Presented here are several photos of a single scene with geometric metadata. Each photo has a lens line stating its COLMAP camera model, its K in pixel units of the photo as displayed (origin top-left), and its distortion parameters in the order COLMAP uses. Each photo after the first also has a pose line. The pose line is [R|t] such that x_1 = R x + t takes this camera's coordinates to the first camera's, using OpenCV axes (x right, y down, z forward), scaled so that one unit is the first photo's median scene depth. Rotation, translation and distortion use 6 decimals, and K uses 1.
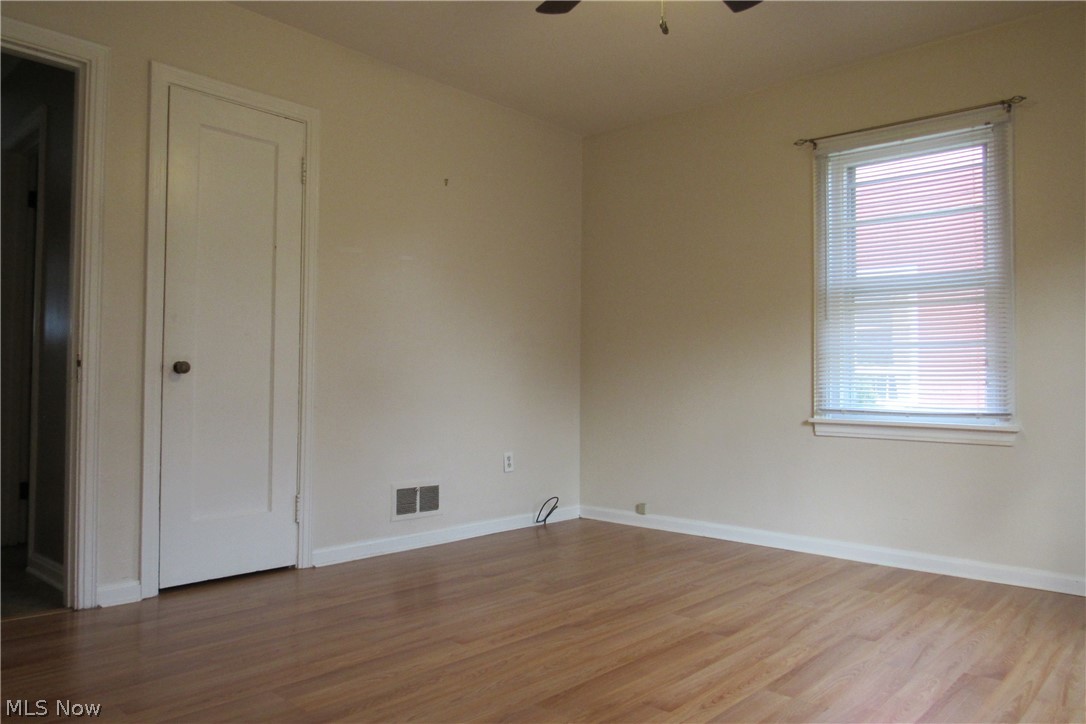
lens RADIAL K [[772.3, 0, 538.0], [0, 772.3, 365.5], [0, 0, 1]] dist [-0.024224, 0.001859]
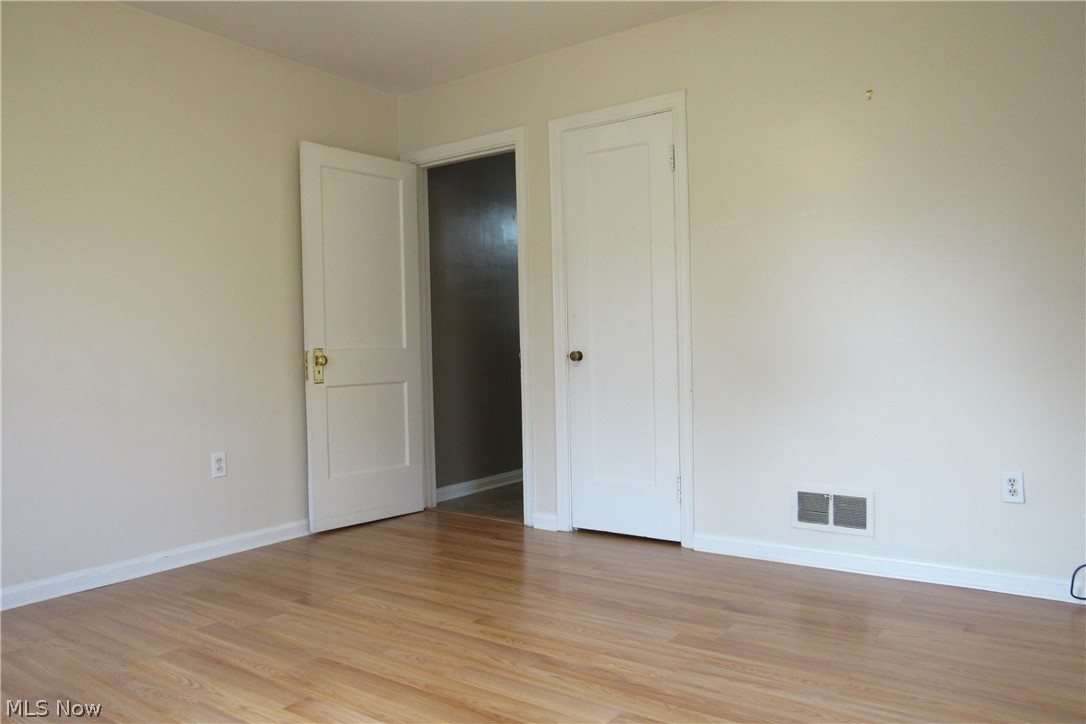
lens RADIAL K [[772.3, 0, 538.0], [0, 772.3, 365.5], [0, 0, 1]] dist [-0.024224, 0.001859]
pose [[0.130939, 0.011949, -0.991318, 0.804070], [0.047519, 0.998702, 0.018314, -0.008527], [0.990251, -0.049504, 0.130201, 0.799570]]
